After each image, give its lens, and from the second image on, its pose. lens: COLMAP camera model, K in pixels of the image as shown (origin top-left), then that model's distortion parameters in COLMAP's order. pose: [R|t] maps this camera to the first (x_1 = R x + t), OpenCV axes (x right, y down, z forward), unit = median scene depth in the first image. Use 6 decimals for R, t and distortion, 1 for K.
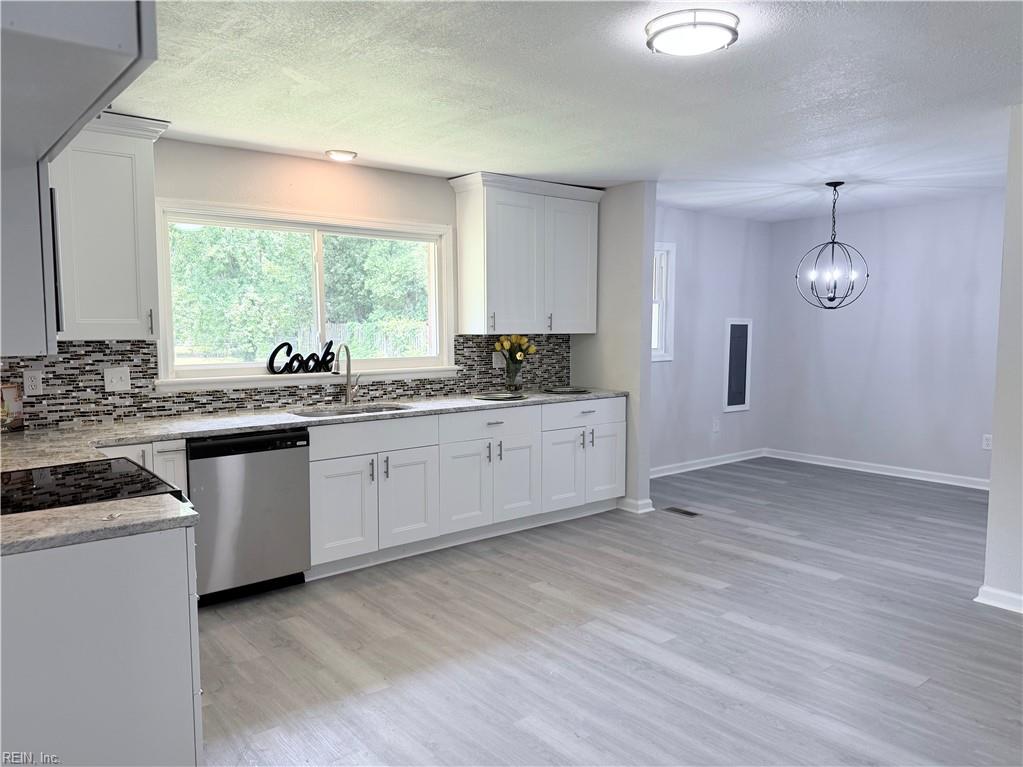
lens RADIAL K [[736.9, 0, 511.5], [0, 736.9, 383.5], [0, 0, 1]] dist [0.153000, -0.291973]
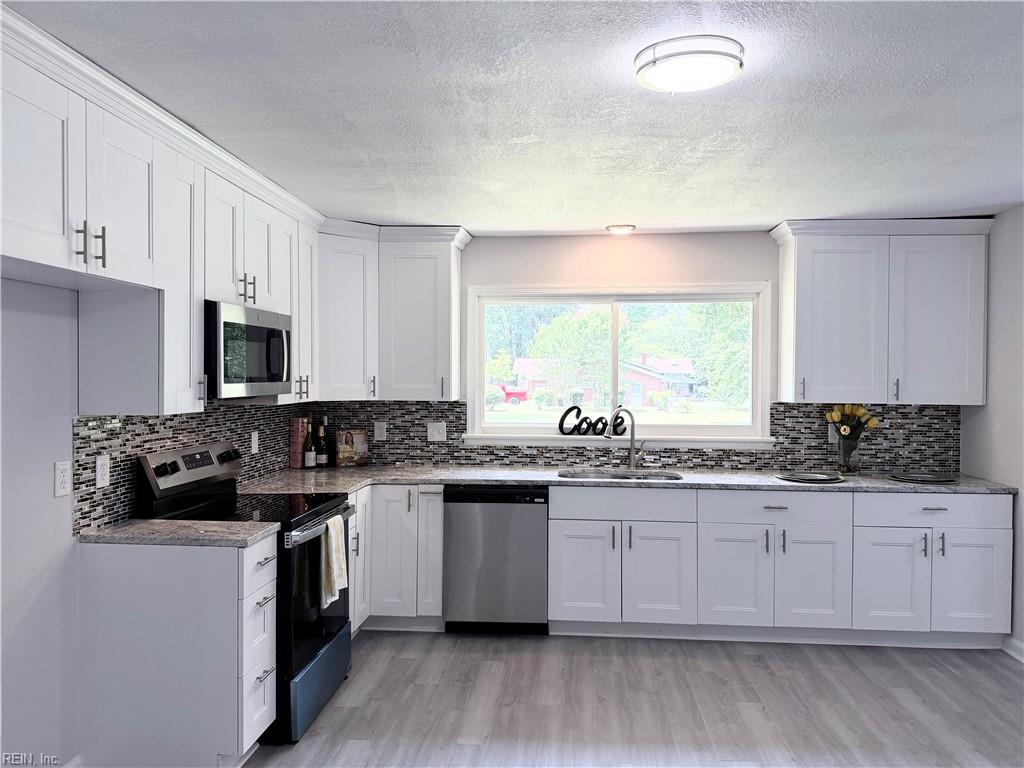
lens RADIAL K [[760.3, 0, 522.1], [0, 760.3, 382.5], [0, 0, 1]] dist [0.167925, -0.315392]
pose [[0.728879, 0.011634, -0.684543, 0.396672], [-0.062535, 0.996807, -0.049645, -0.029337], [0.681780, 0.078993, 0.727280, 0.143389]]
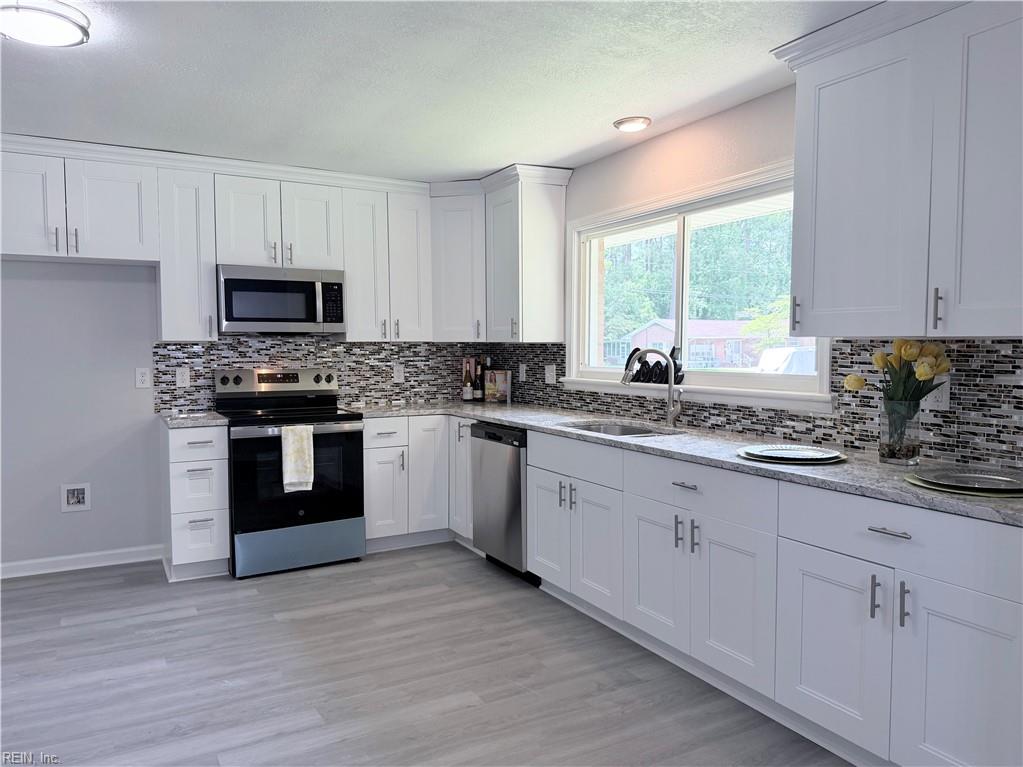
lens RADIAL K [[736.9, 0, 511.5], [0, 736.9, 383.5], [0, 0, 1]] dist [0.153000, -0.291973]
pose [[-0.177811, 0.054004, -0.982582, 0.620803], [-0.077220, 0.994648, 0.068641, -0.061990], [0.981030, 0.088081, -0.172689, 1.011765]]
